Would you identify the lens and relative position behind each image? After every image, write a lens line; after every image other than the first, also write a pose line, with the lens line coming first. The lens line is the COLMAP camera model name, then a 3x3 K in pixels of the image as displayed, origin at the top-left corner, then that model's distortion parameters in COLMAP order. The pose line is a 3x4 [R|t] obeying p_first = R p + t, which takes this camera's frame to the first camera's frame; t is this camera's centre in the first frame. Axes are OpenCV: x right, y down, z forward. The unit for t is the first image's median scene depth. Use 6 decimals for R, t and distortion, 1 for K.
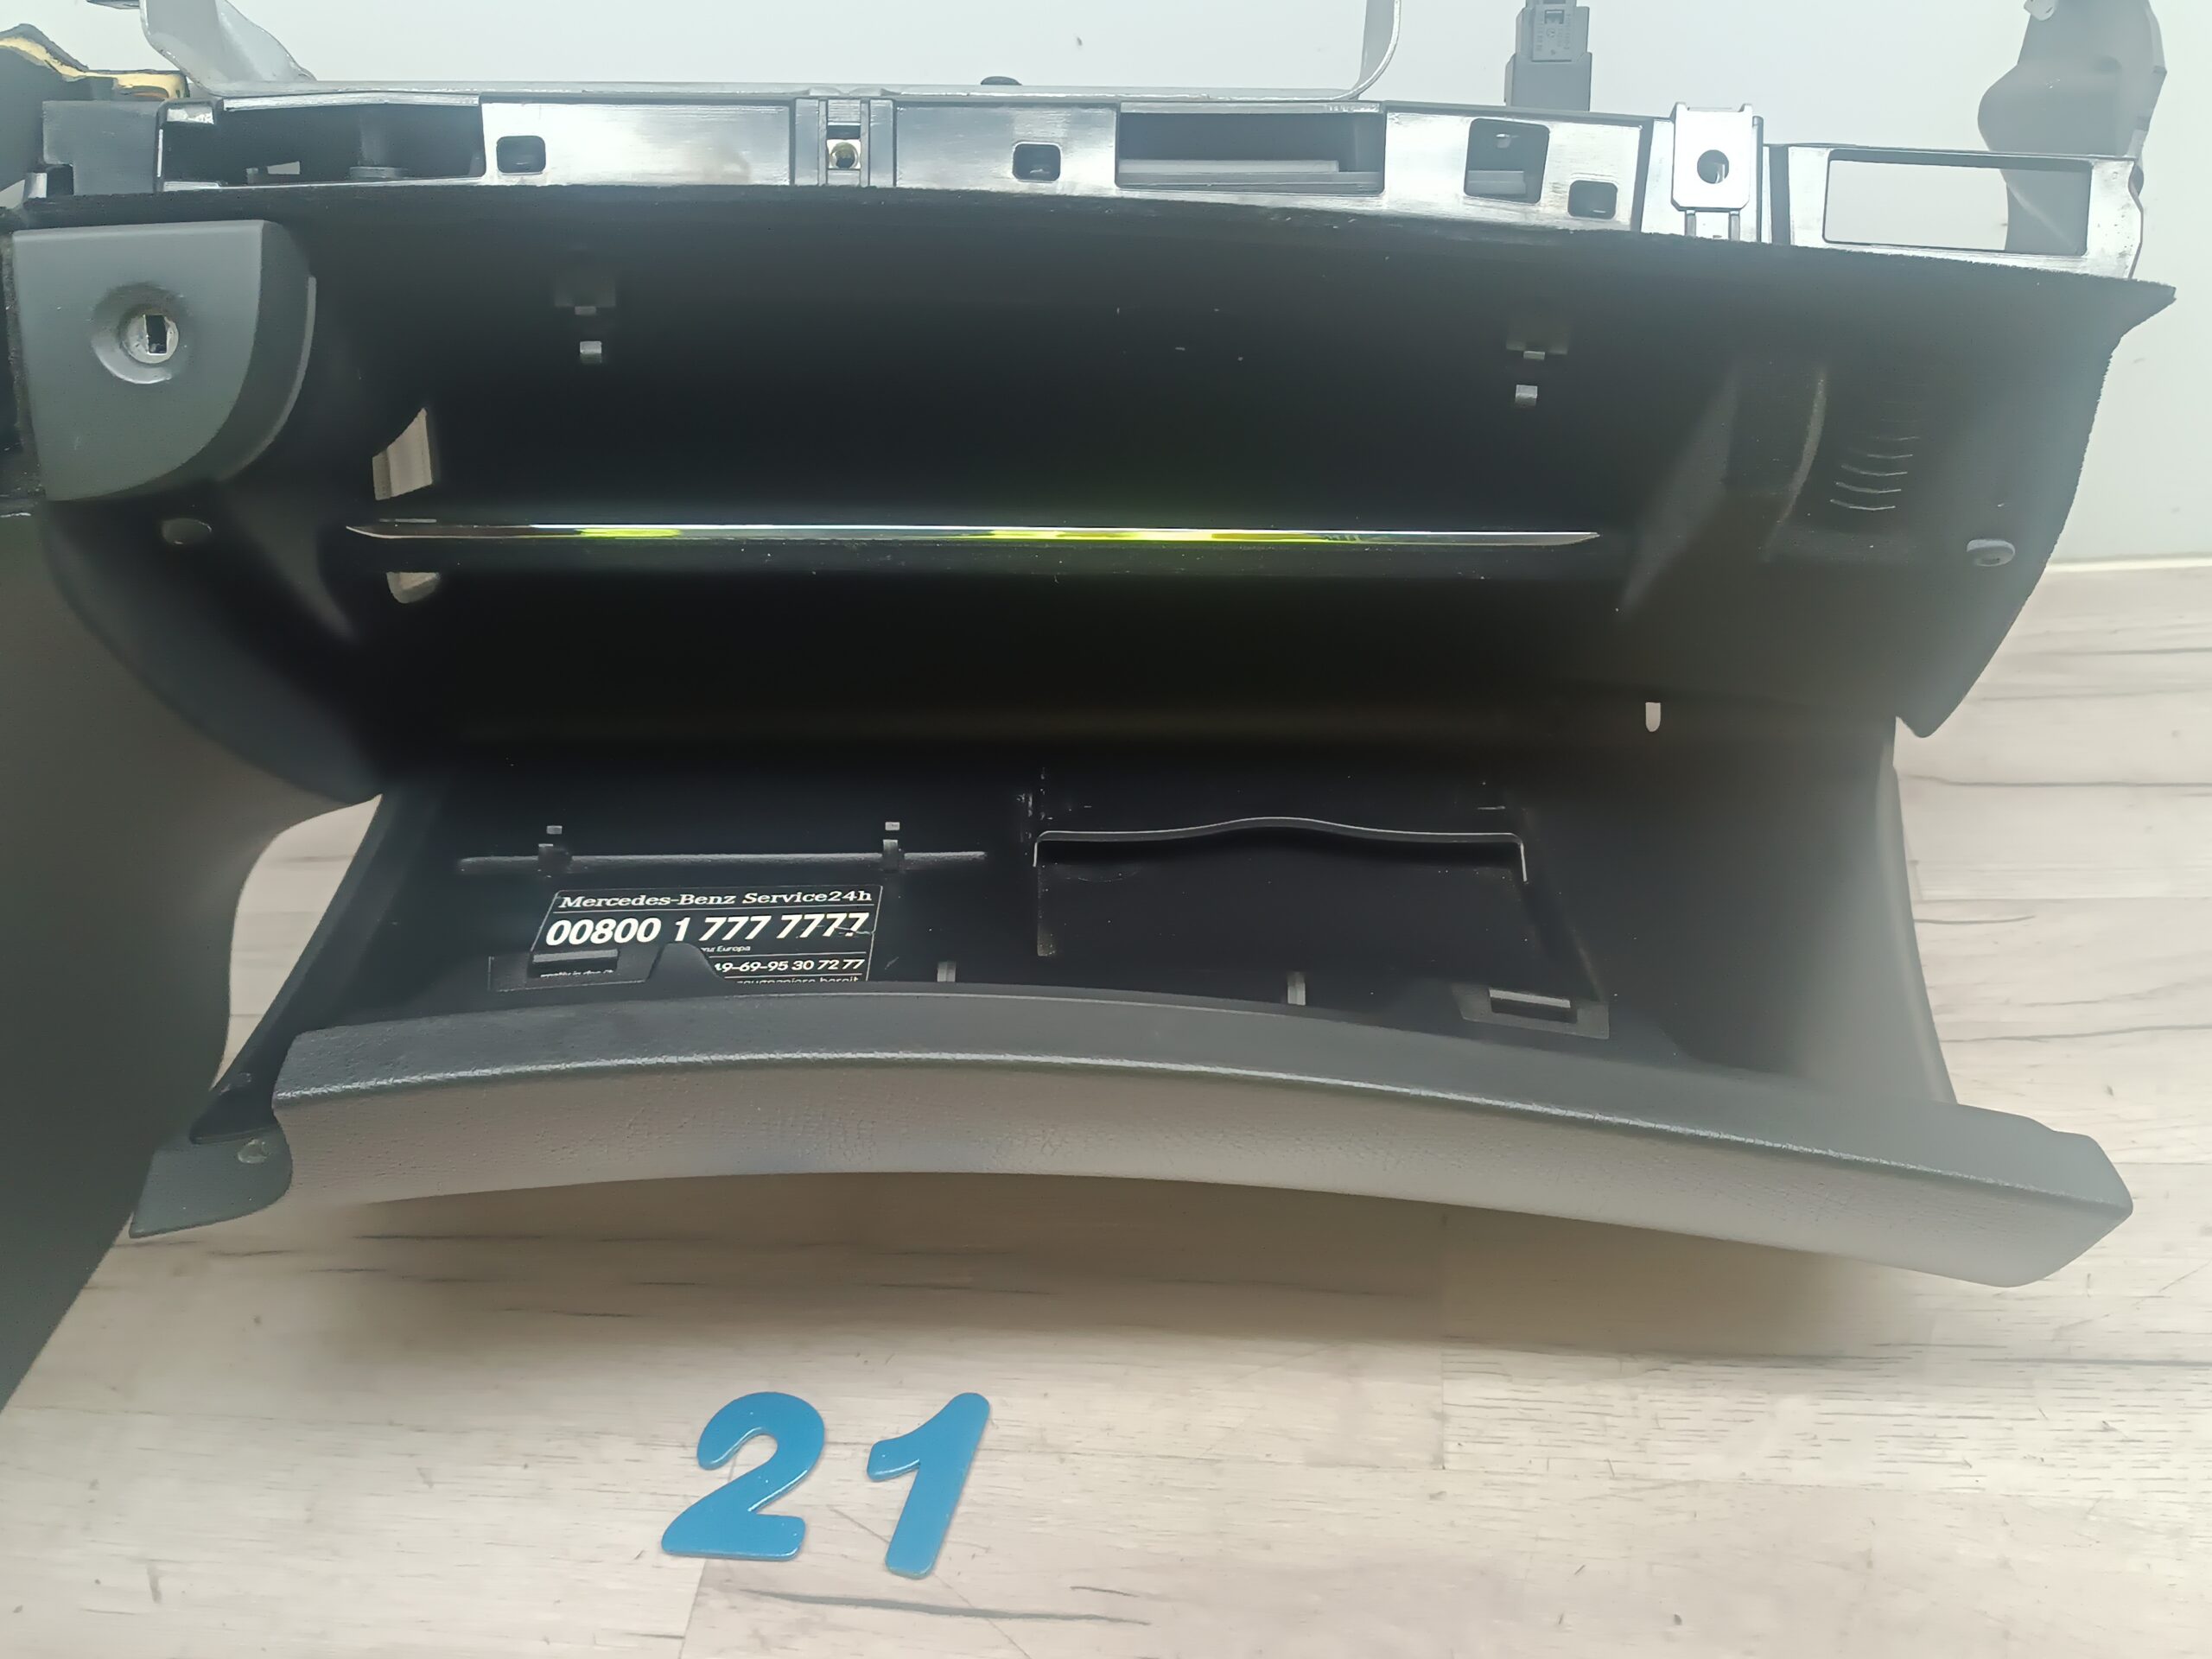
lens RADIAL K [[1961.4, 0, 1106.0], [0, 1961.4, 829.5], [0, 0, 1]] dist [0.004230, -0.004194]
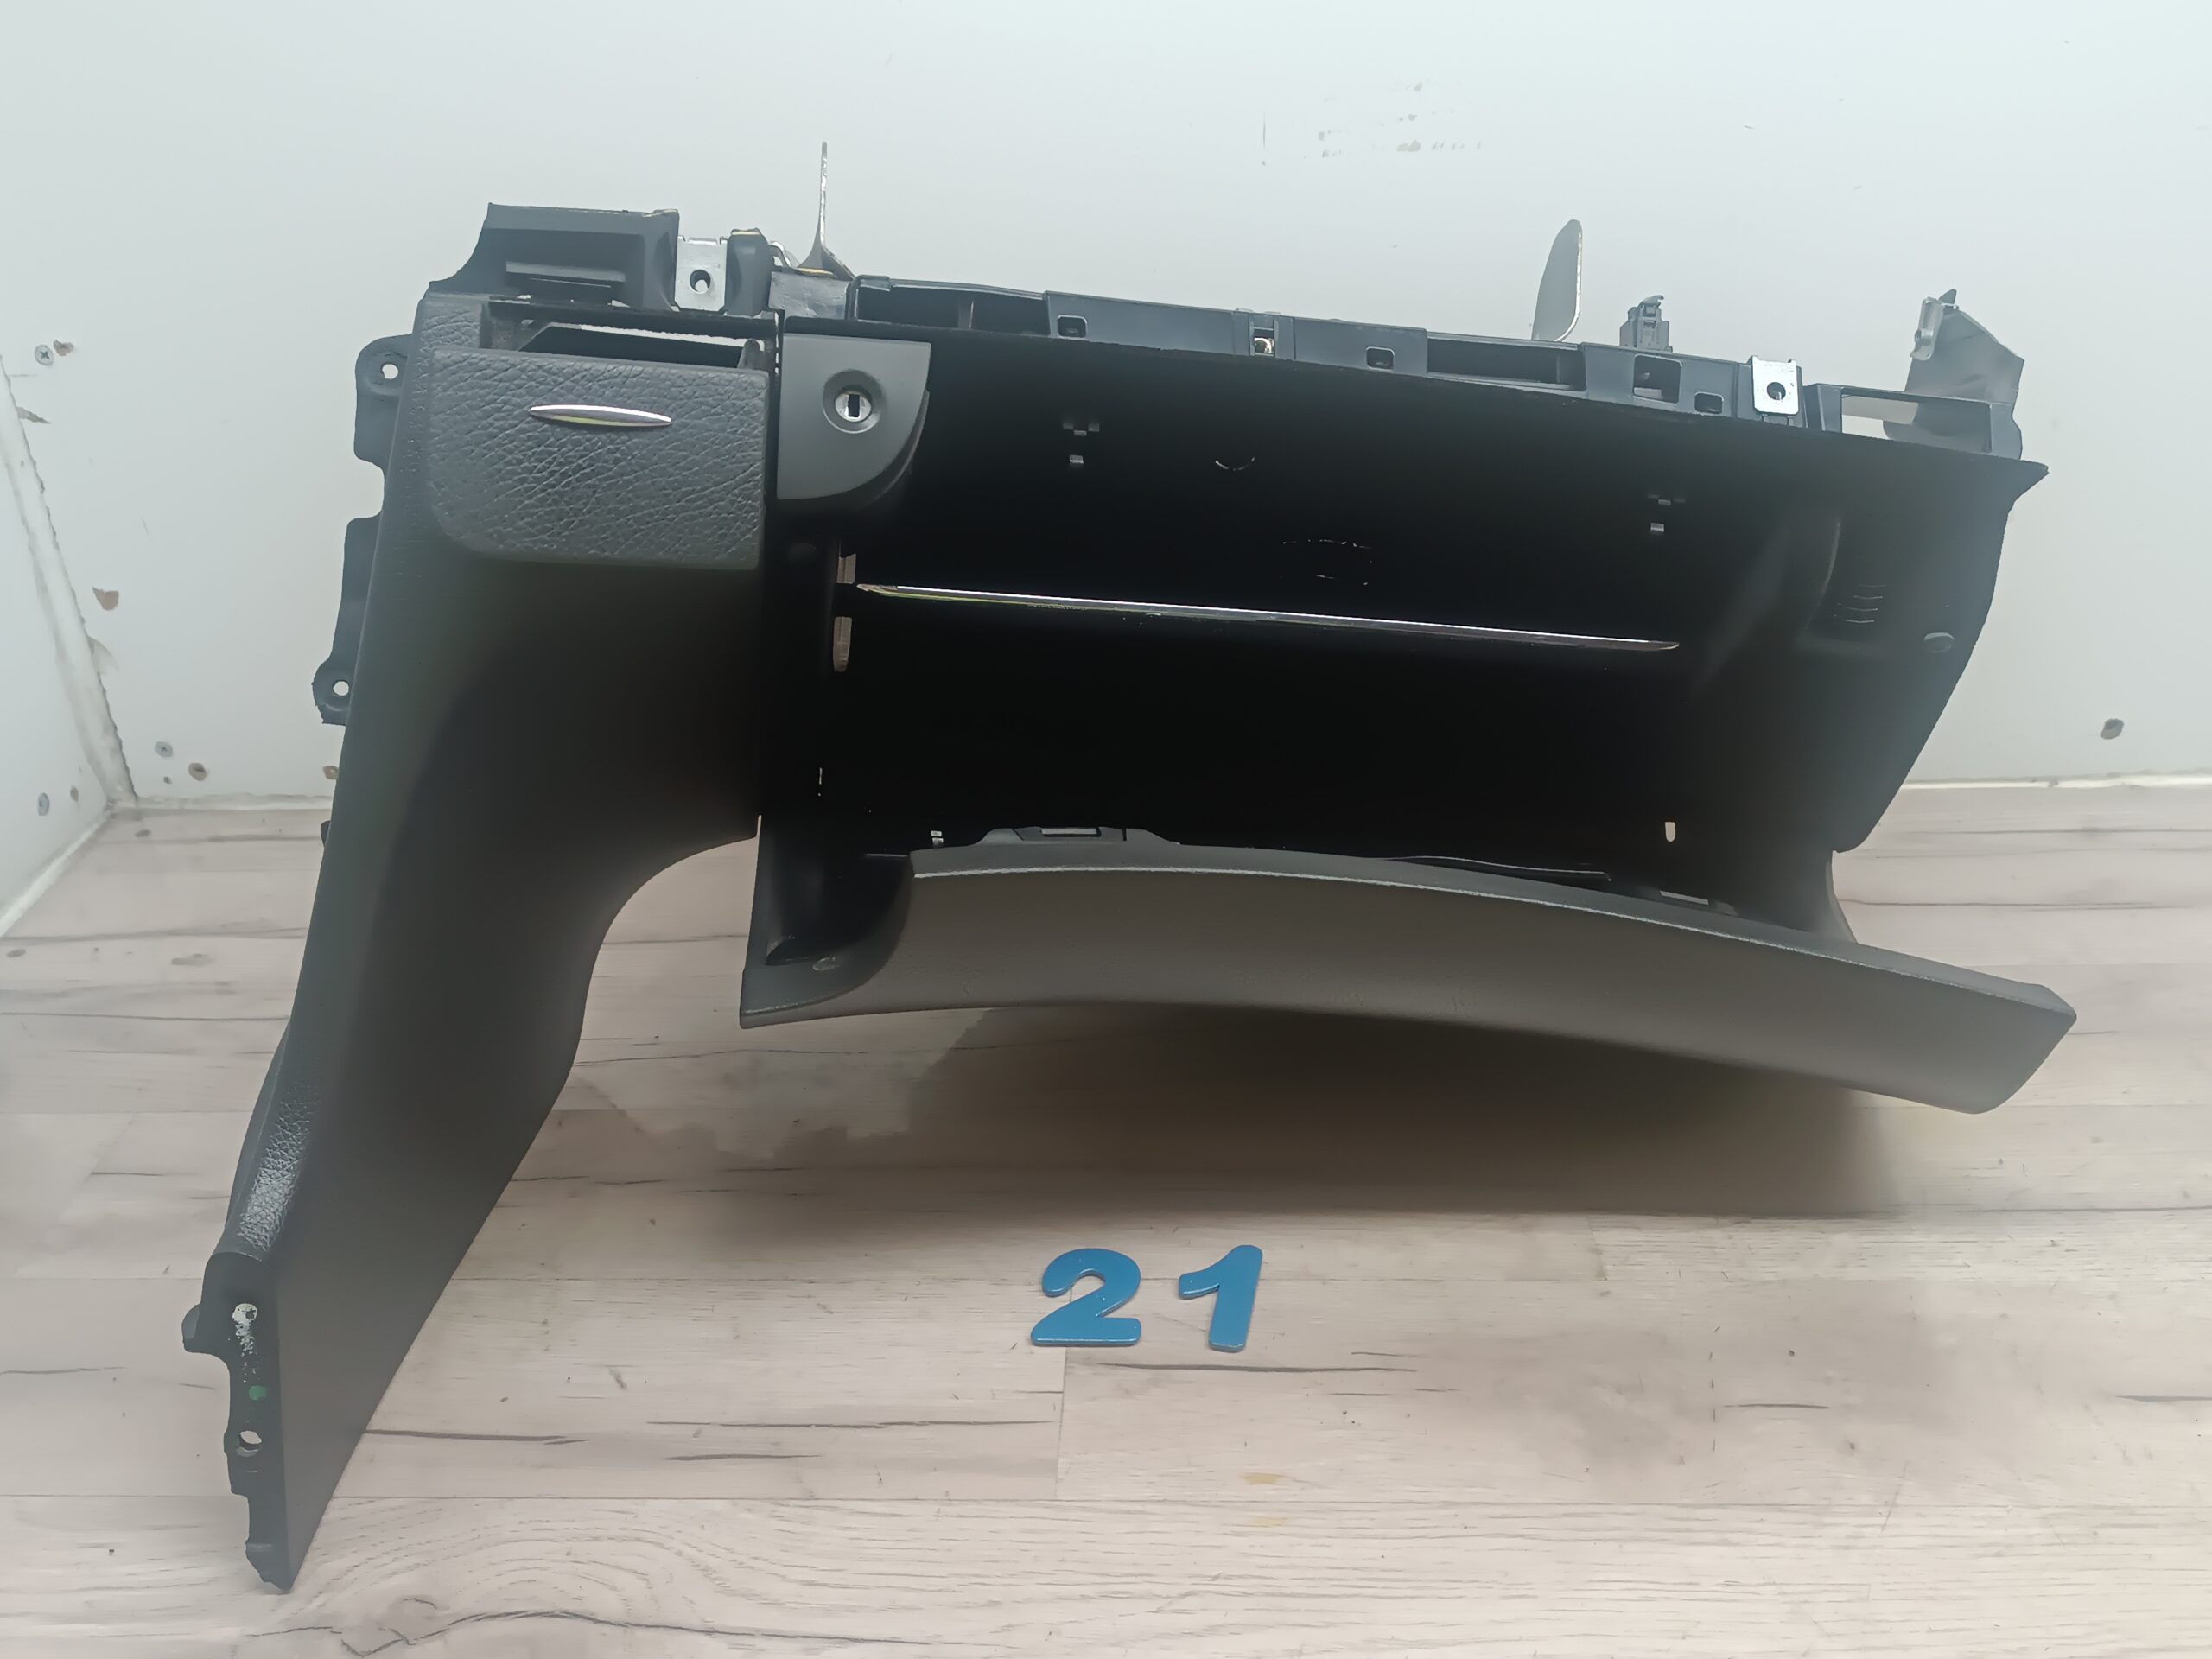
lens RADIAL K [[1903.5, 0, 1106.0], [0, 1903.5, 829.5], [0, 0, 1]] dist [-0.002162, 0.008716]
pose [[0.991958, 0.049056, 0.116674, -0.348379], [-0.018673, 0.968468, -0.248438, 0.356270], [-0.125183, 0.244261, 0.961595, -0.323511]]
